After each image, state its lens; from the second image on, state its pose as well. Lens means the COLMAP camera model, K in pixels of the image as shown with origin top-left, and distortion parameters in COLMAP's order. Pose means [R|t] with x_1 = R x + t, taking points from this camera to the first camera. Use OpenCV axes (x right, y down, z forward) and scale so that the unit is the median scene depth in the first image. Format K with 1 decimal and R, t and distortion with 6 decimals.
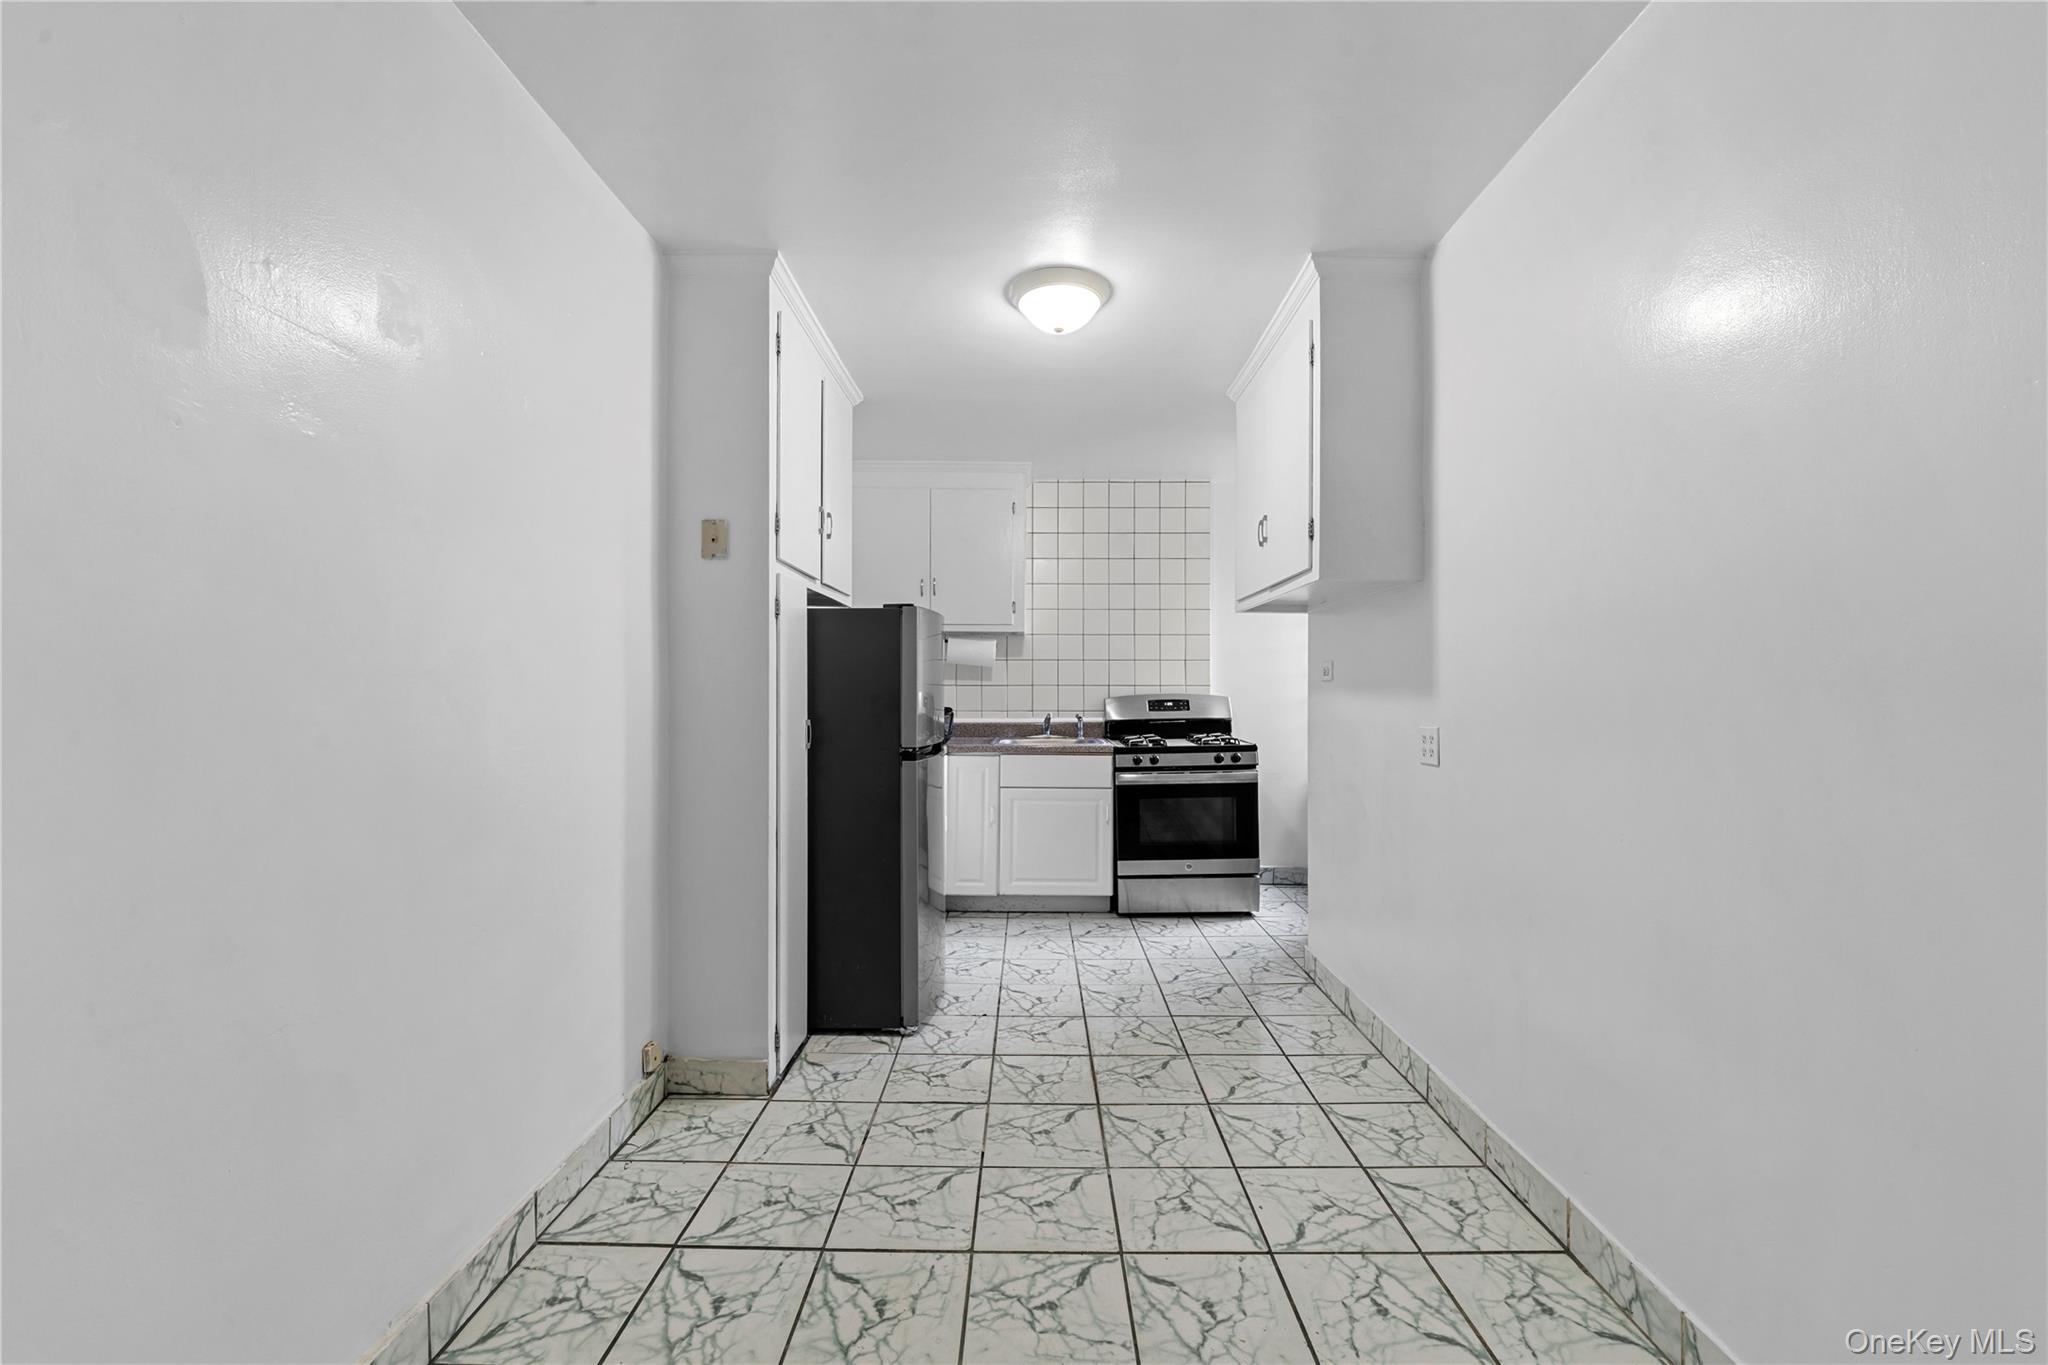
lens RADIAL K [[824.8, 0, 1024.0], [0, 824.8, 682.5], [0, 0, 1]] dist [0.000865, -0.000656]
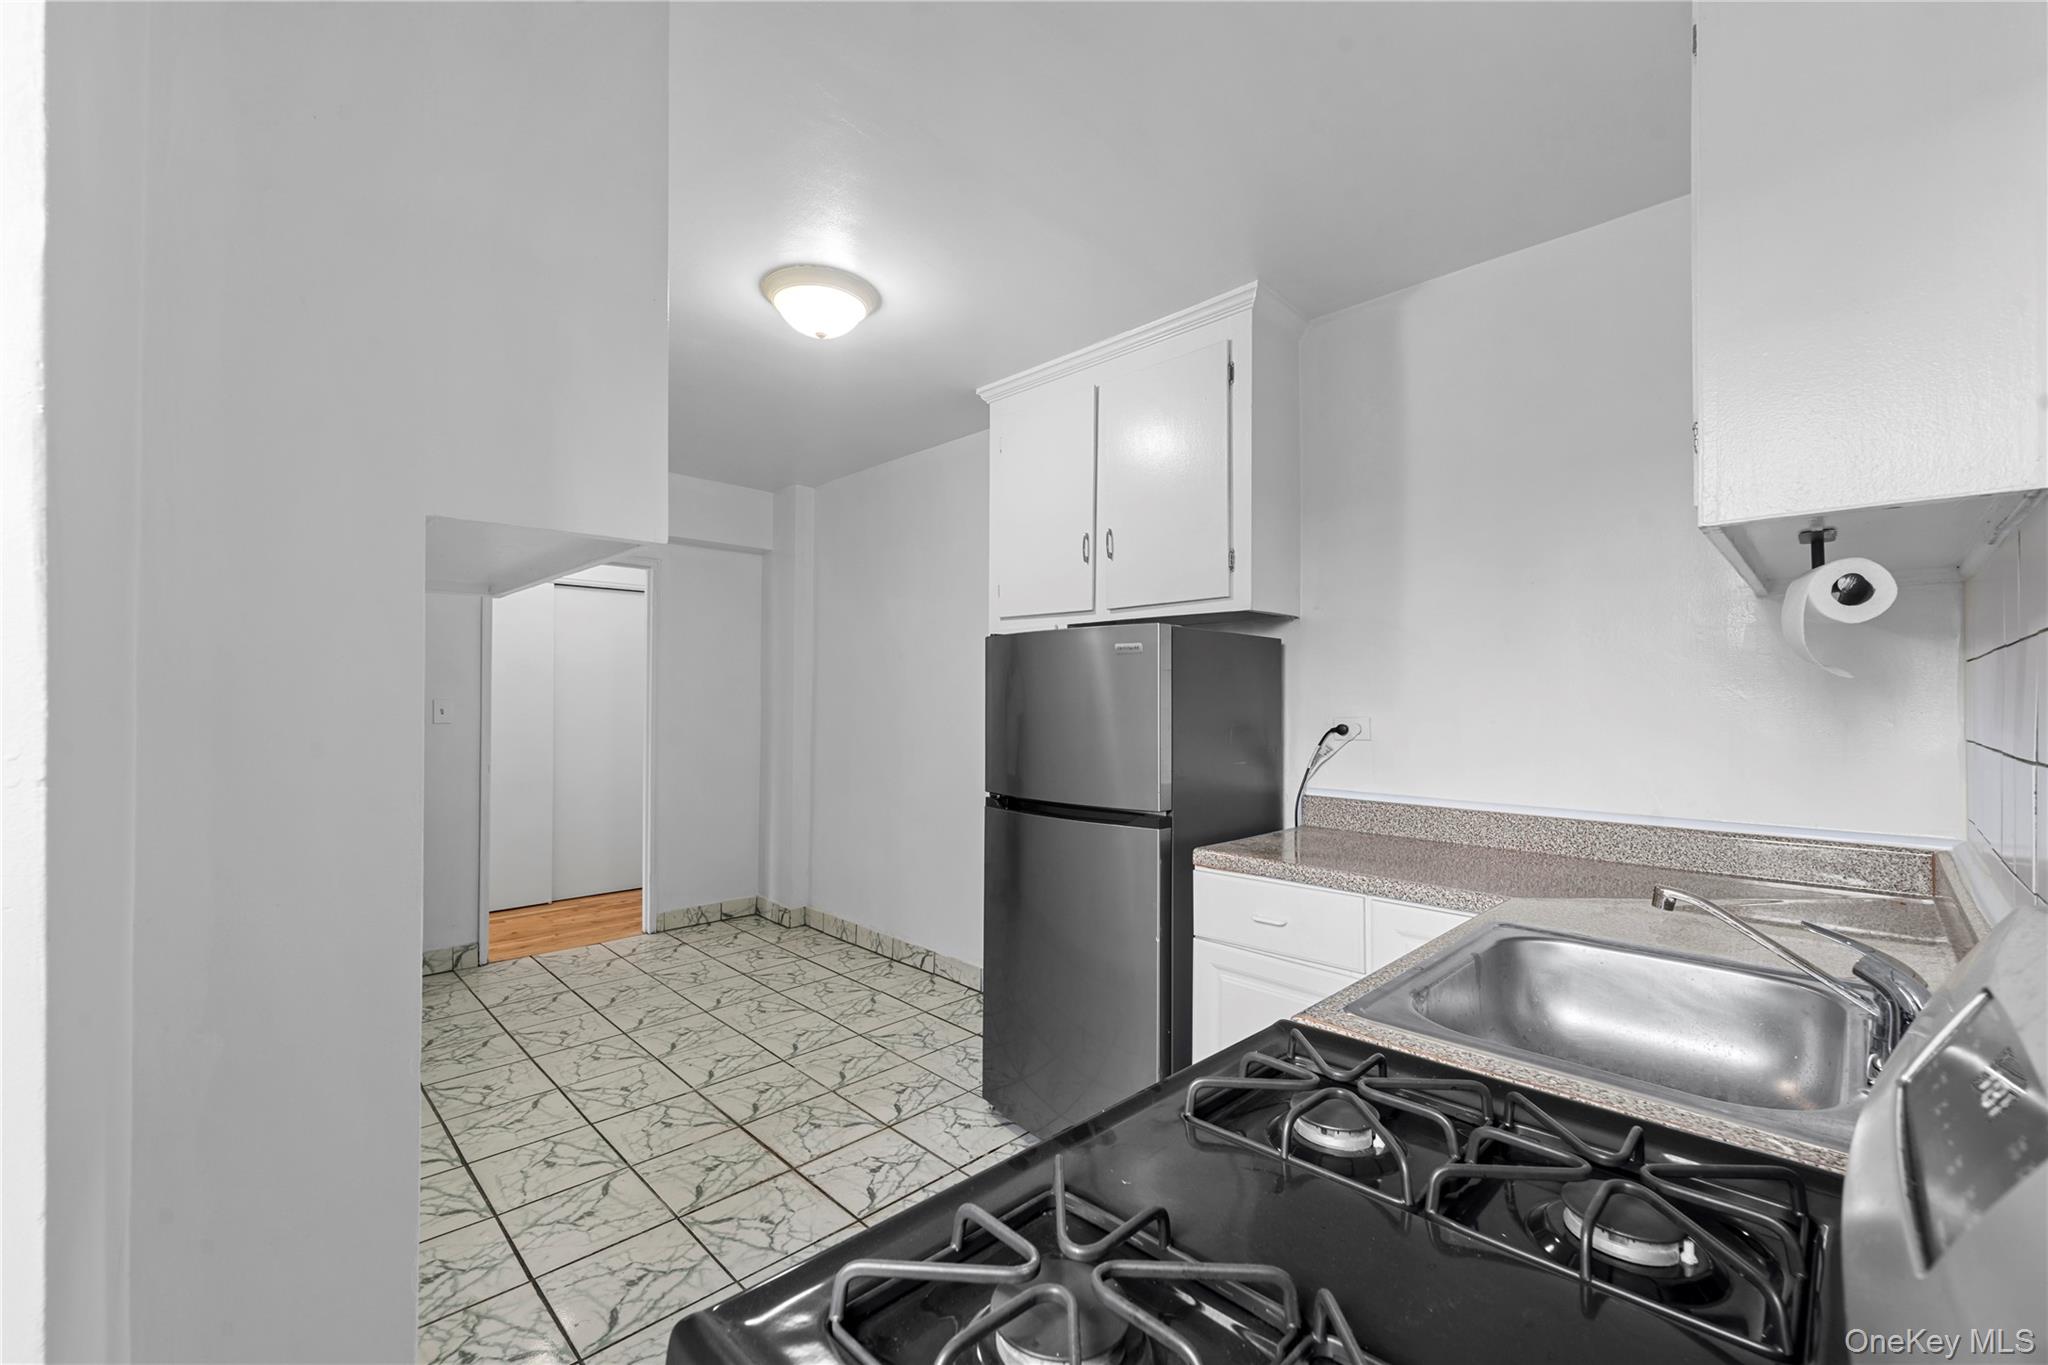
lens RADIAL K [[830.4, 0, 1027.6], [0, 830.4, 692.7], [0, 0, 1]] dist [0.000763, -0.000372]
pose [[-0.698442, -0.010774, -0.715586, 0.334907], [-0.000995, 0.999900, -0.014084, -0.012030], [0.715666, -0.009125, -0.698383, 1.128763]]
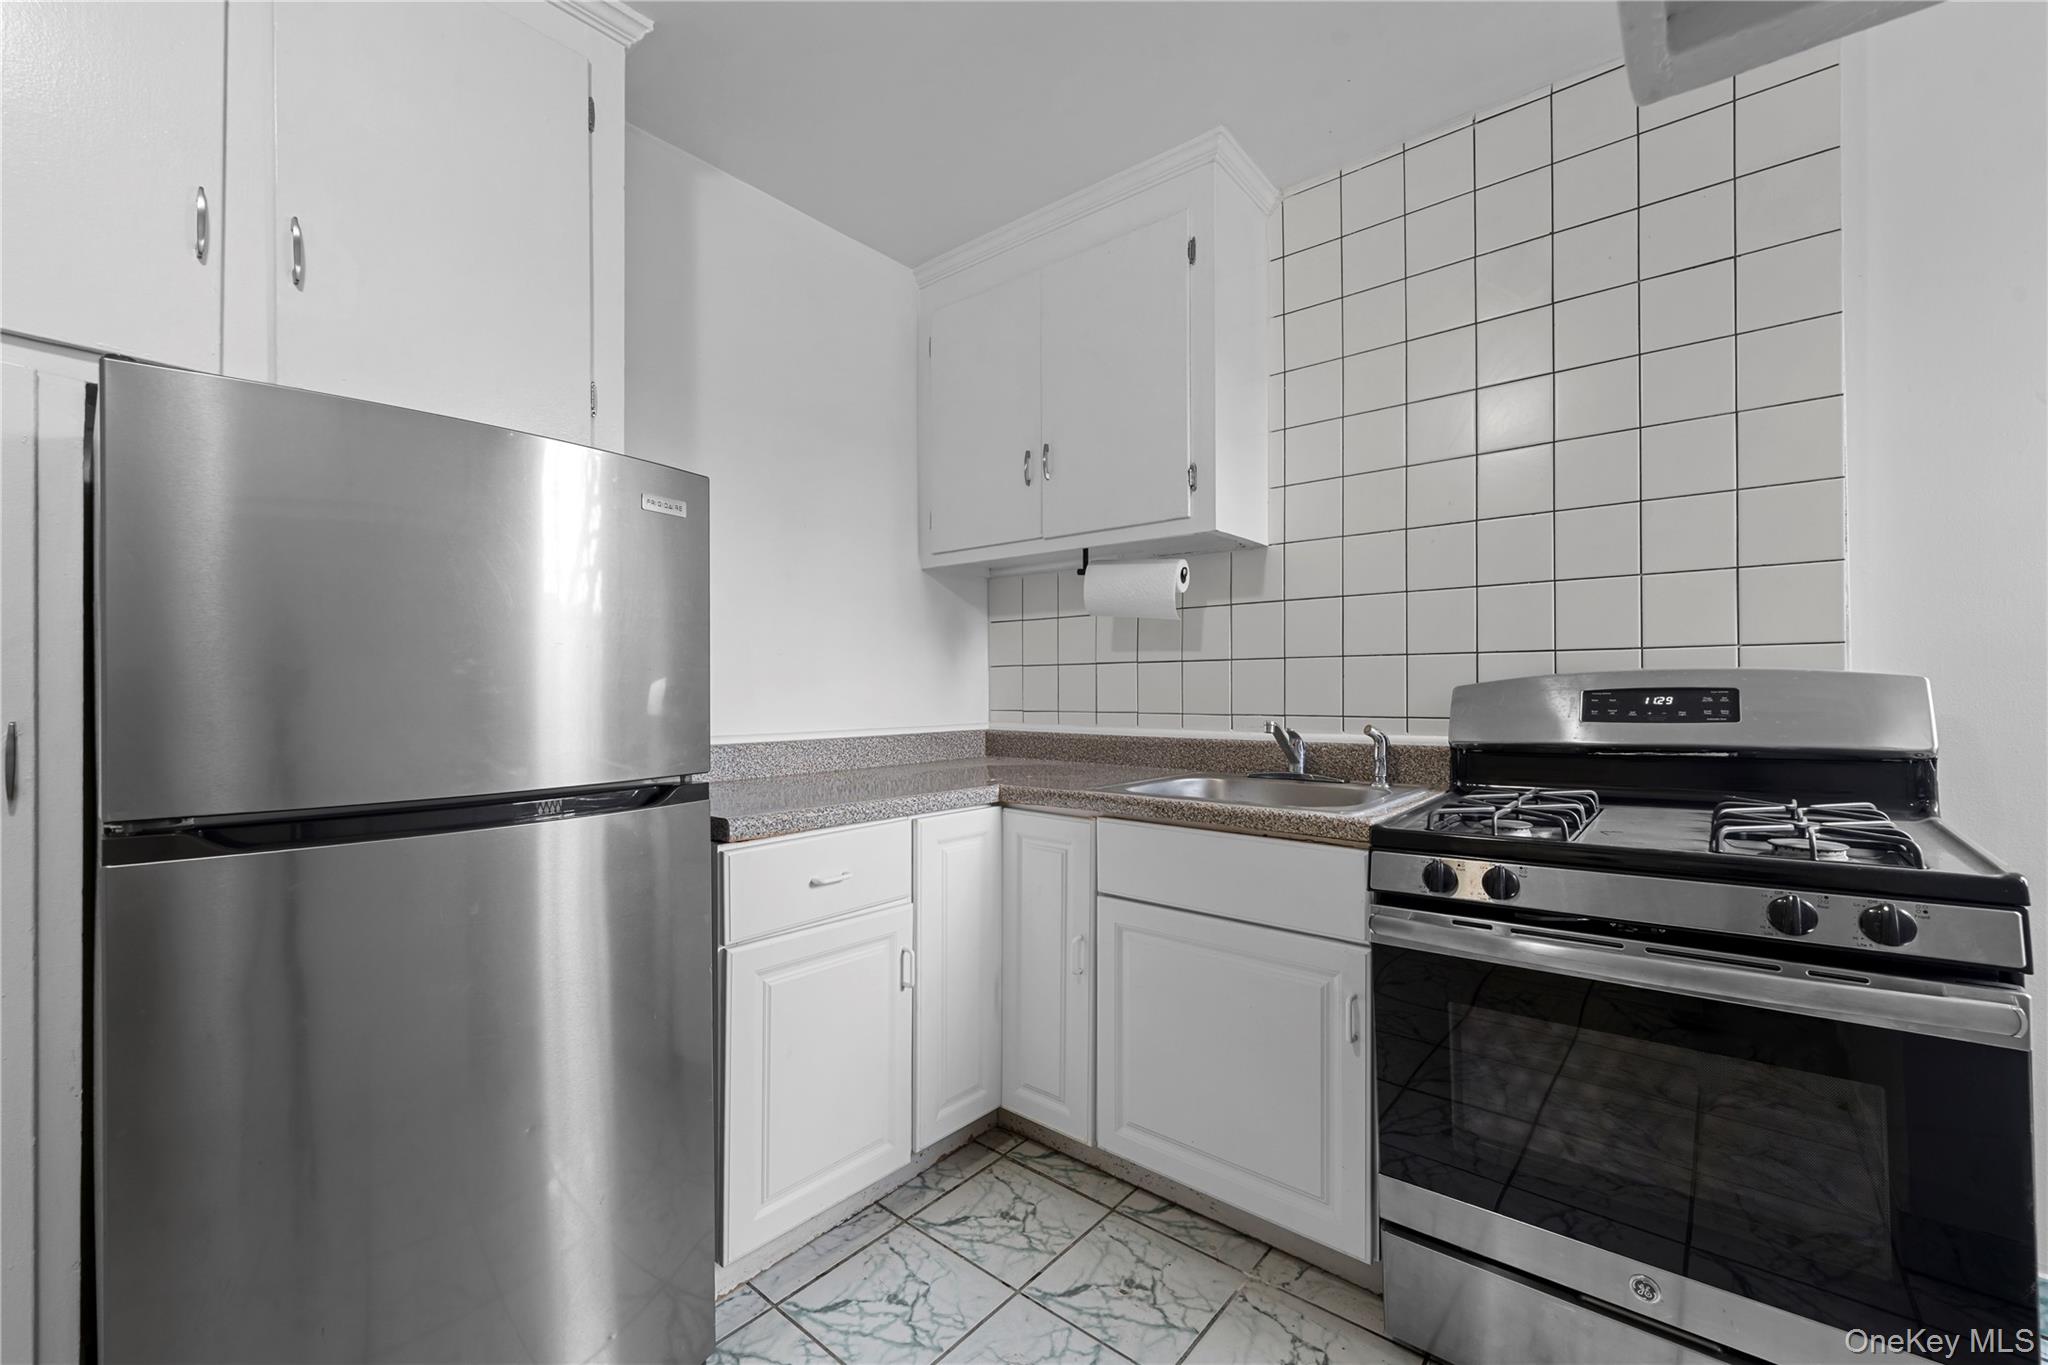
lens RADIAL K [[835.2, 0, 1022.8], [0, 835.2, 686.9], [0, 0, 1]] dist [-0.001163, 0.000801]
pose [[0.769752, -0.005519, -0.638320, 0.219734], [0.007481, 0.999972, 0.000376, 0.020984], [0.638300, -0.005065, 0.769771, 0.658319]]
